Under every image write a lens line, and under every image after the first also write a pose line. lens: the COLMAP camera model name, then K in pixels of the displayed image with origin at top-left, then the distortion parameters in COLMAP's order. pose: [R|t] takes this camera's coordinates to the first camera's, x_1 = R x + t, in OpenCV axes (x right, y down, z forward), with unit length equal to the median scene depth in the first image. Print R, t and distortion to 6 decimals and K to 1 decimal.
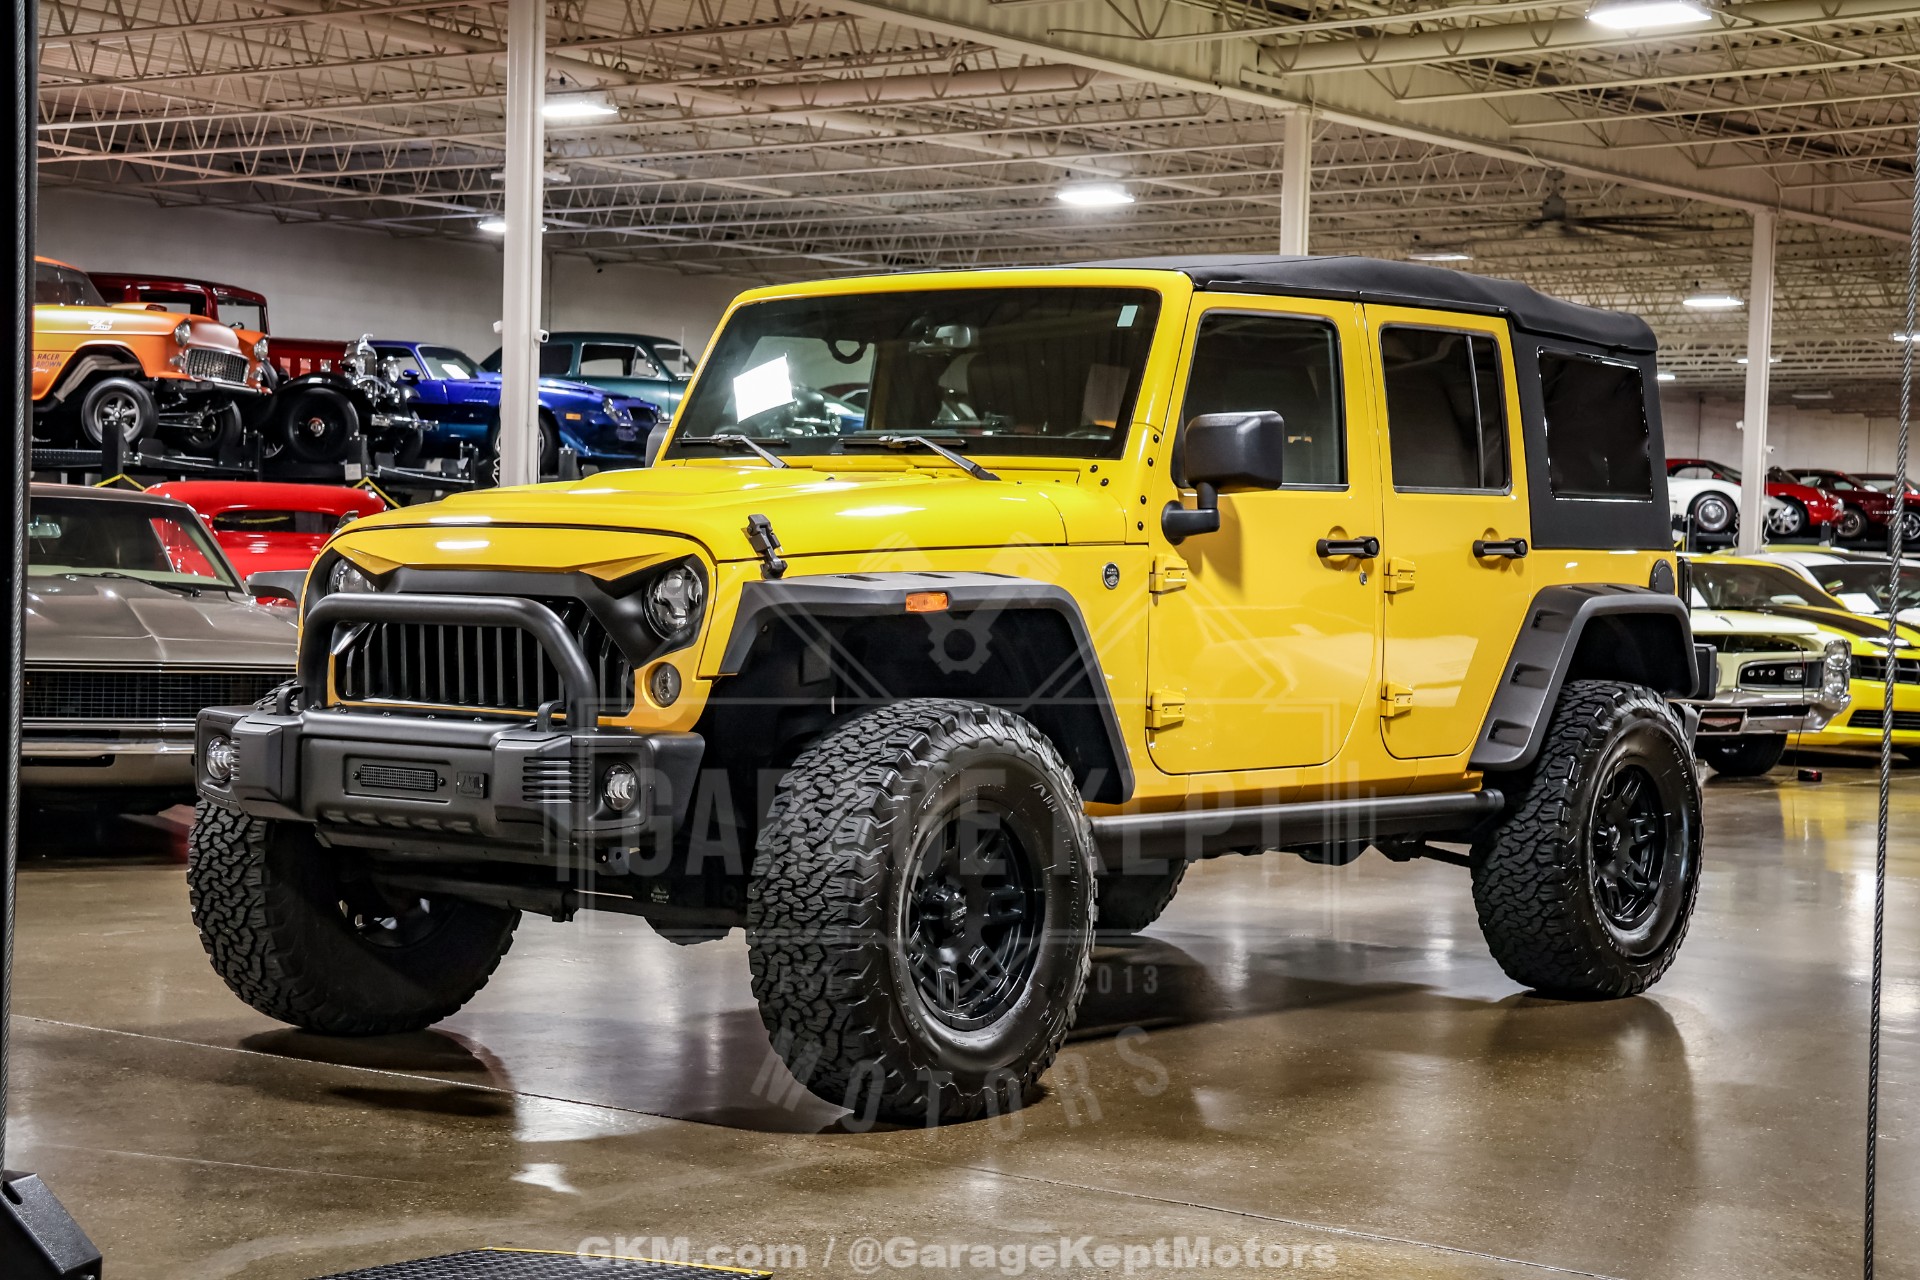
lens RADIAL K [[3465.3, 0, 960.0], [0, 3465.3, 640.0], [0, 0, 1]] dist [0.233268, 0.082333]
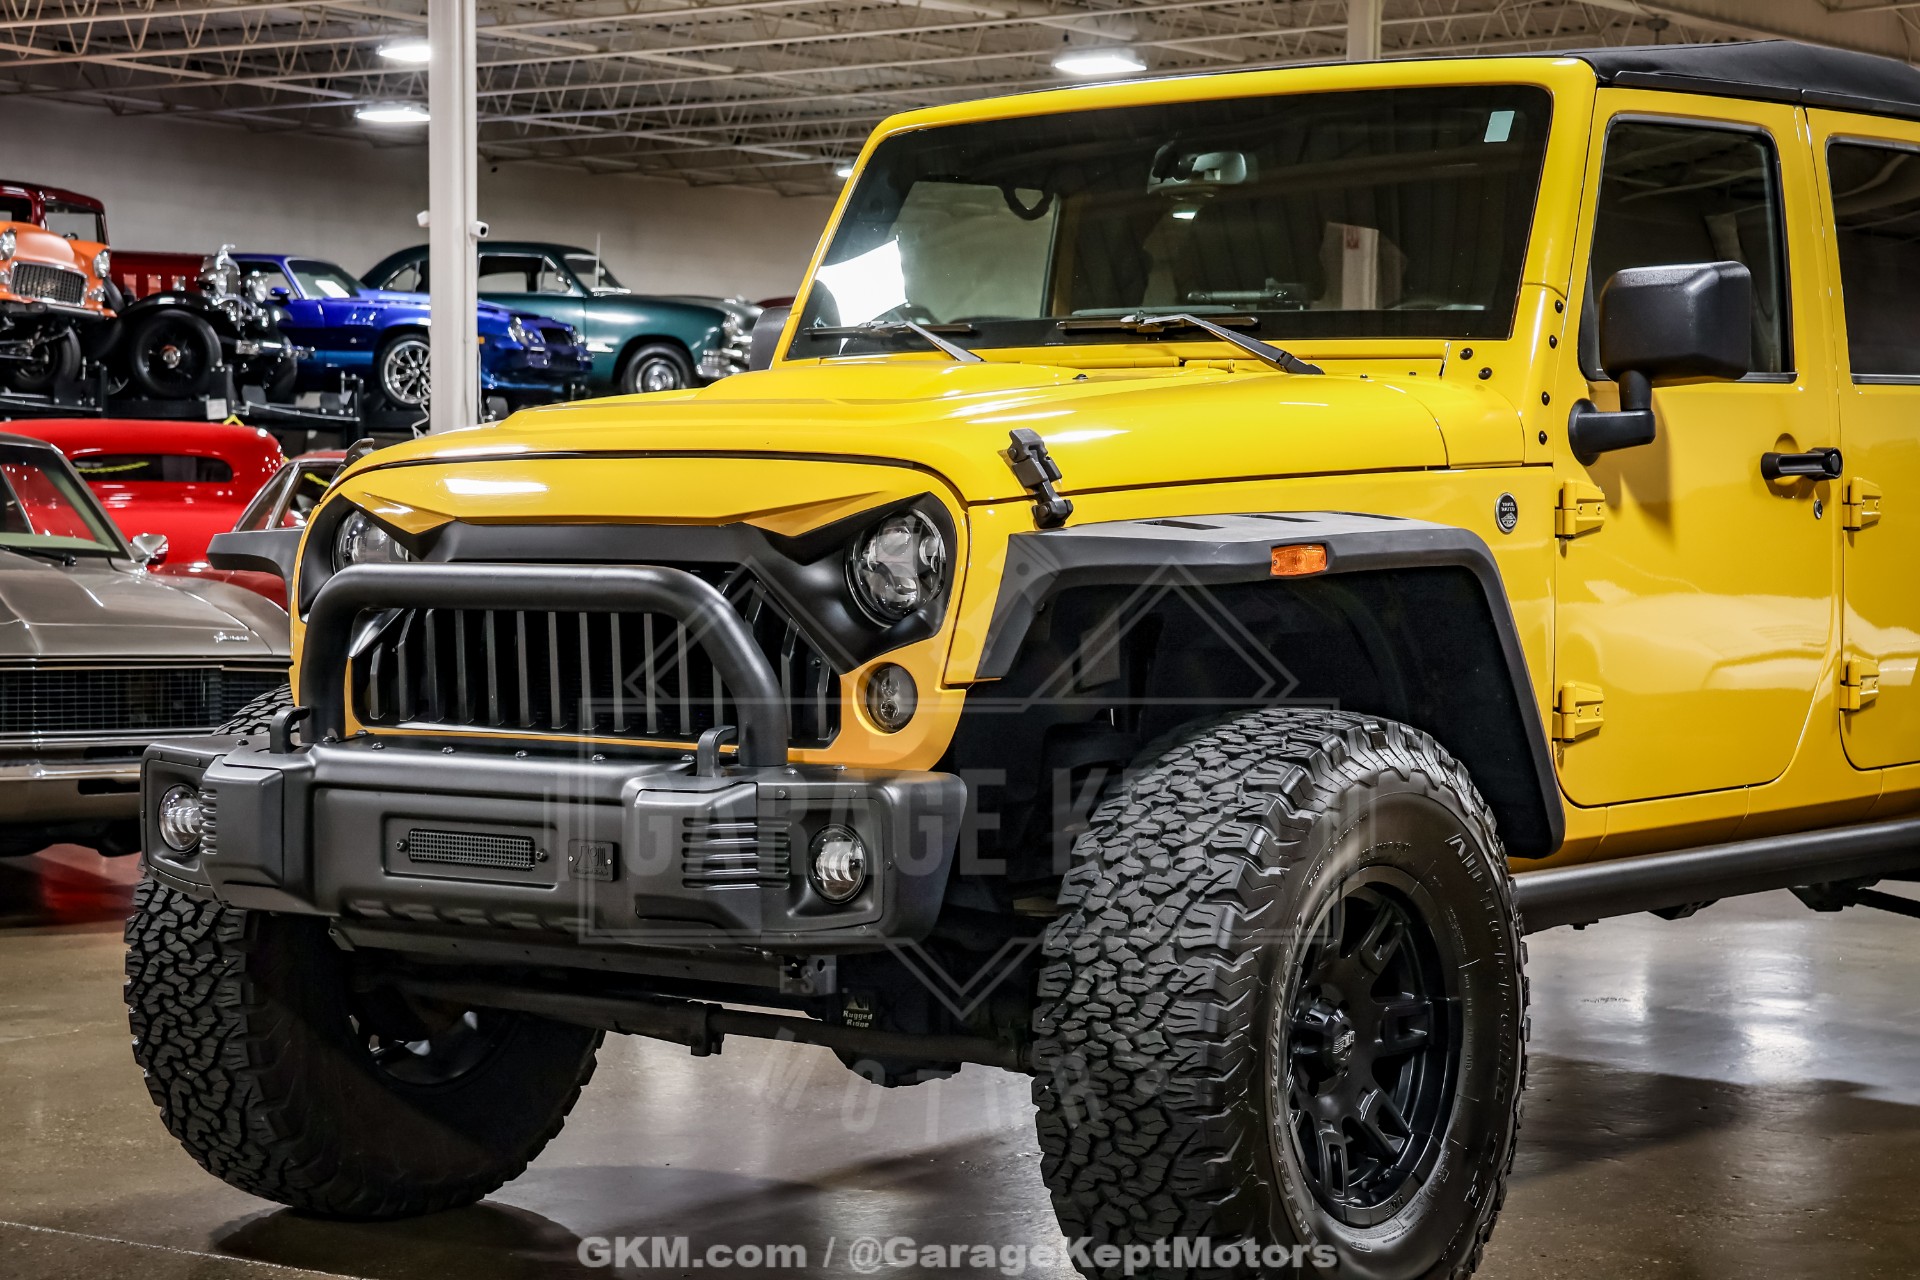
lens RADIAL K [[3792.6, 0, 950.0], [0, 3792.6, 646.0], [0, 0, 1]] dist [0.250389, 0.669602]
pose [[0.999460, -0.020686, 0.025530, -0.070151], [0.020301, 0.999677, 0.015262, -0.005510], [-0.025838, -0.014735, 0.999558, 0.230453]]
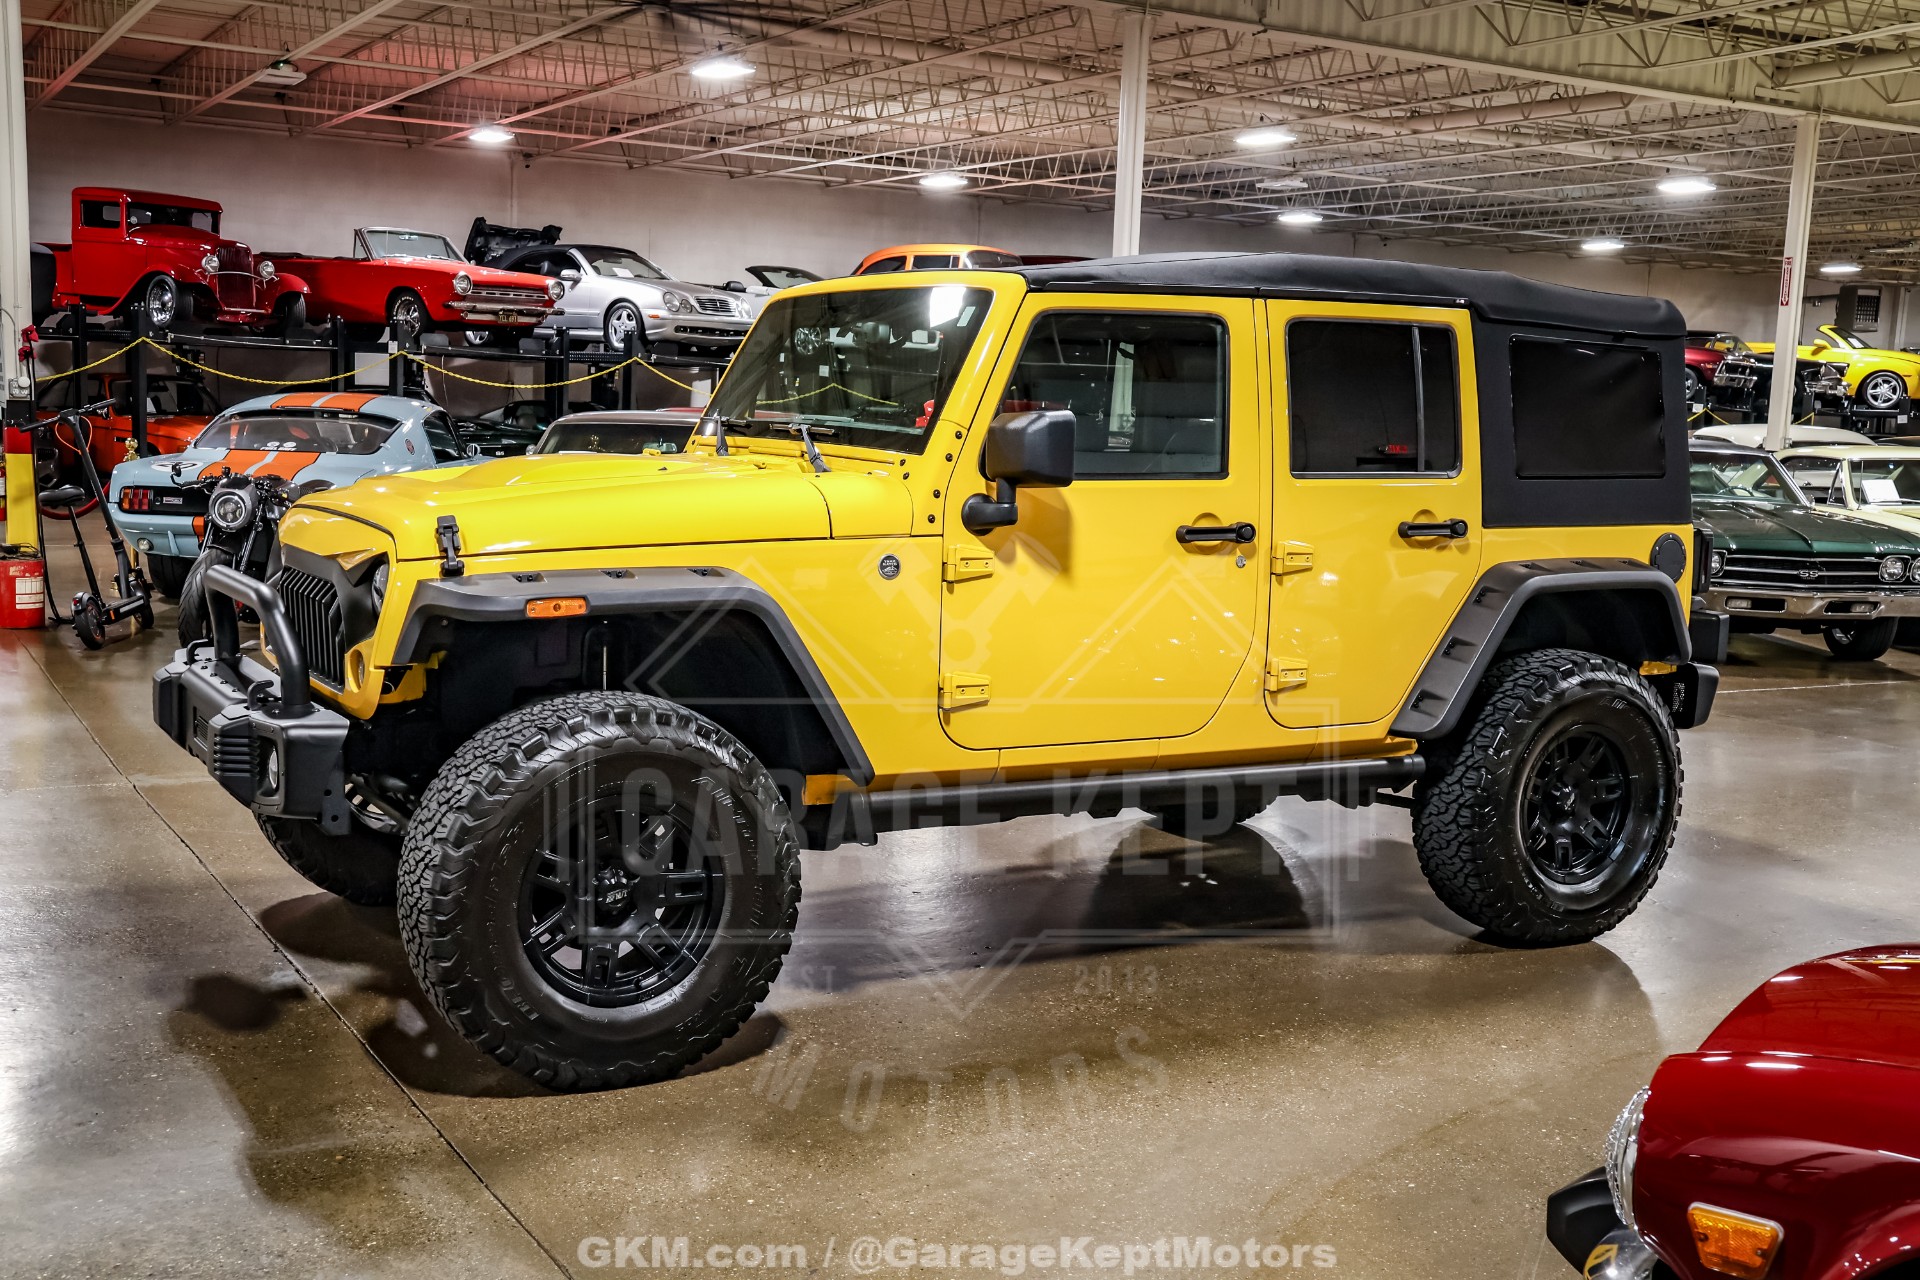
lens RADIAL K [[2063.8, 0, 934.1], [0, 2063.8, 643.4], [0, 0, 1]] dist [-0.068036, 0.259535]
pose [[0.922676, 0.055249, -0.381598, 0.253413], [-0.021687, 0.995550, 0.091701, -0.045415], [0.384967, -0.076335, 0.919768, 0.361368]]
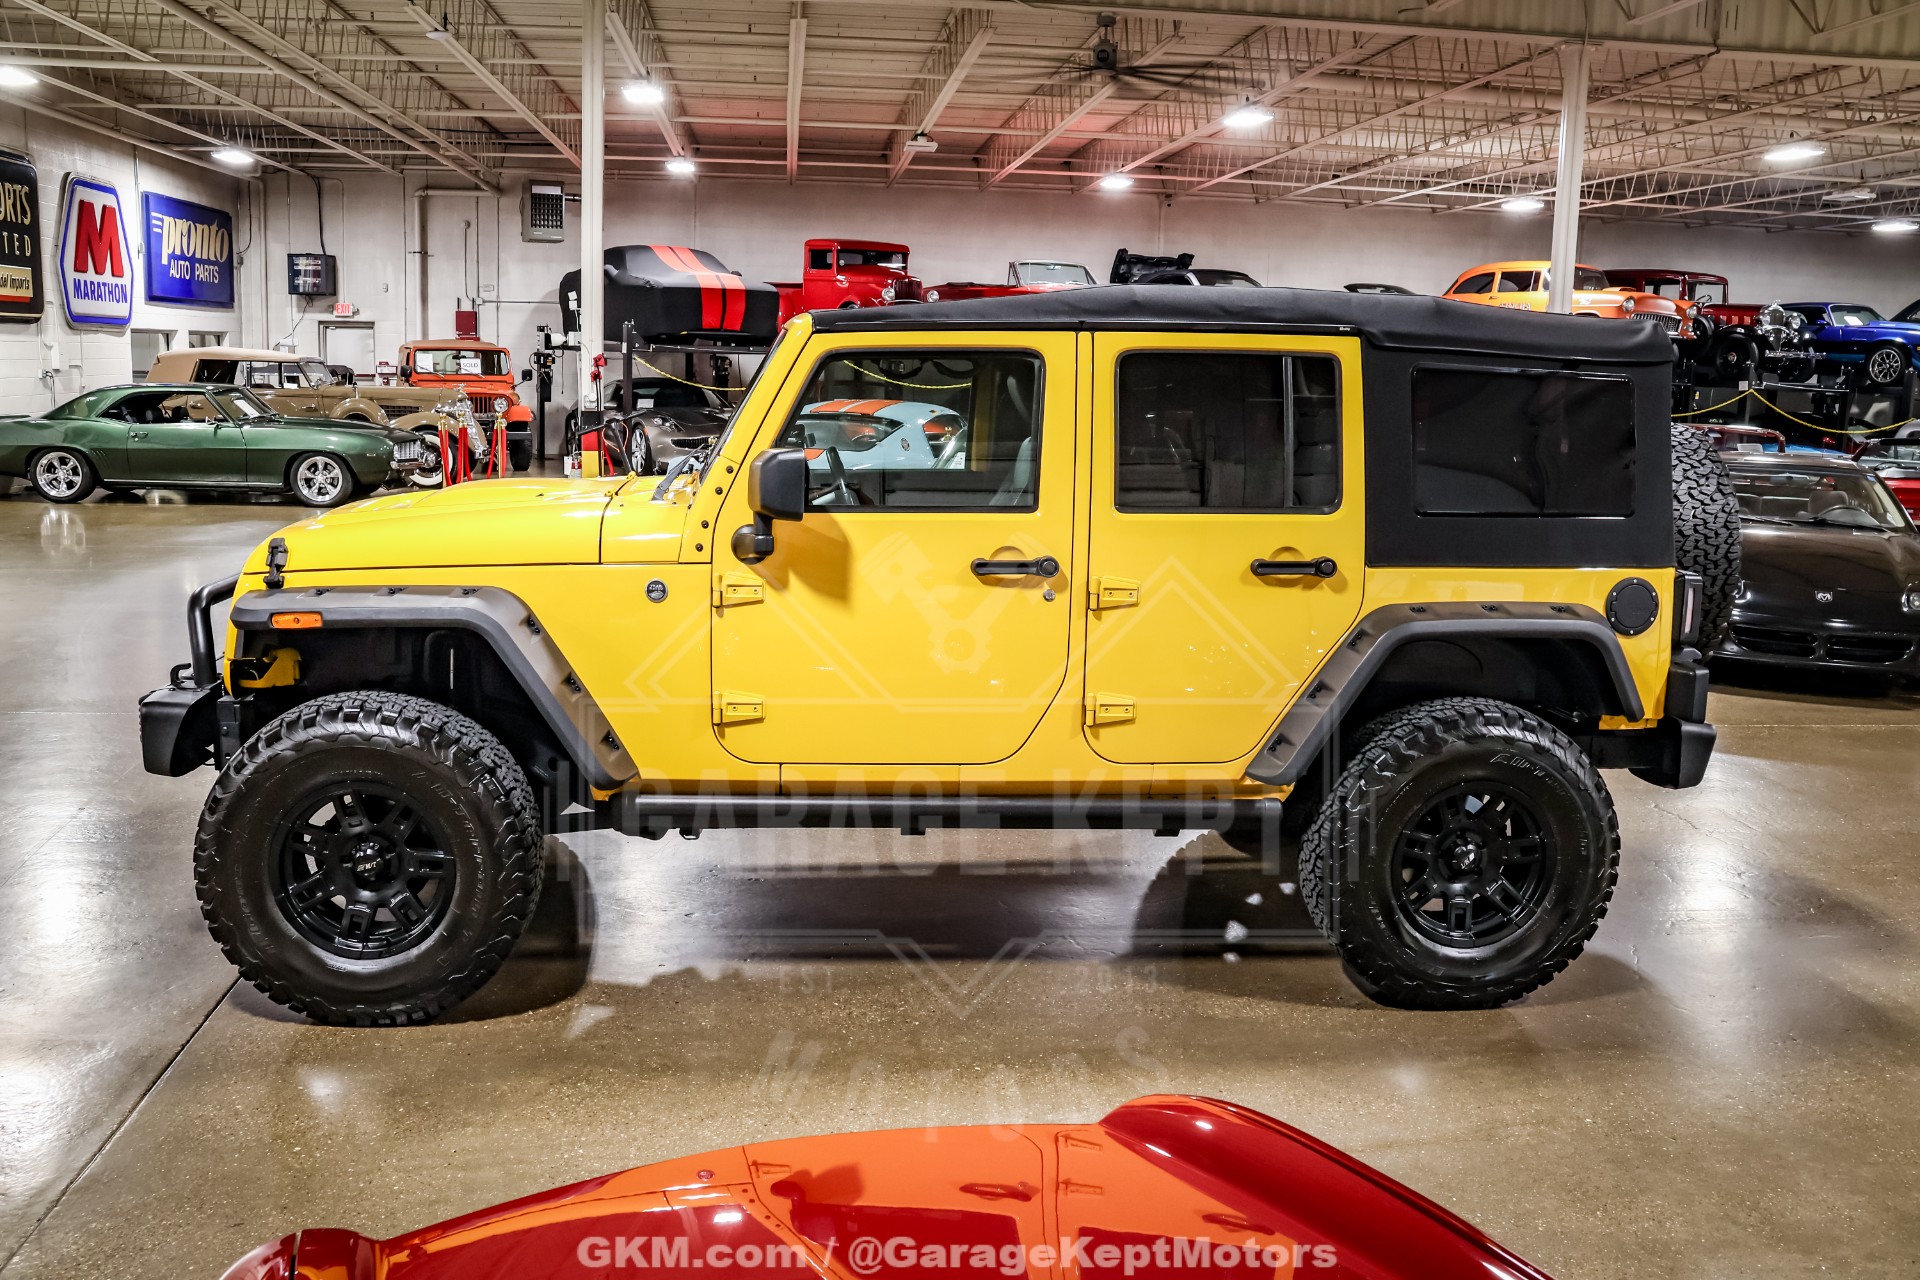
lens RADIAL K [[1691.4, 0, 924.9], [0, 1691.4, 641.2], [0, 0, 1]] dist [-0.149664, 0.139870]
pose [[0.676931, 0.113207, -0.727288, 0.436866], [-0.024237, 0.990994, 0.131696, -0.066314], [0.735647, -0.071521, 0.673578, 0.585122]]
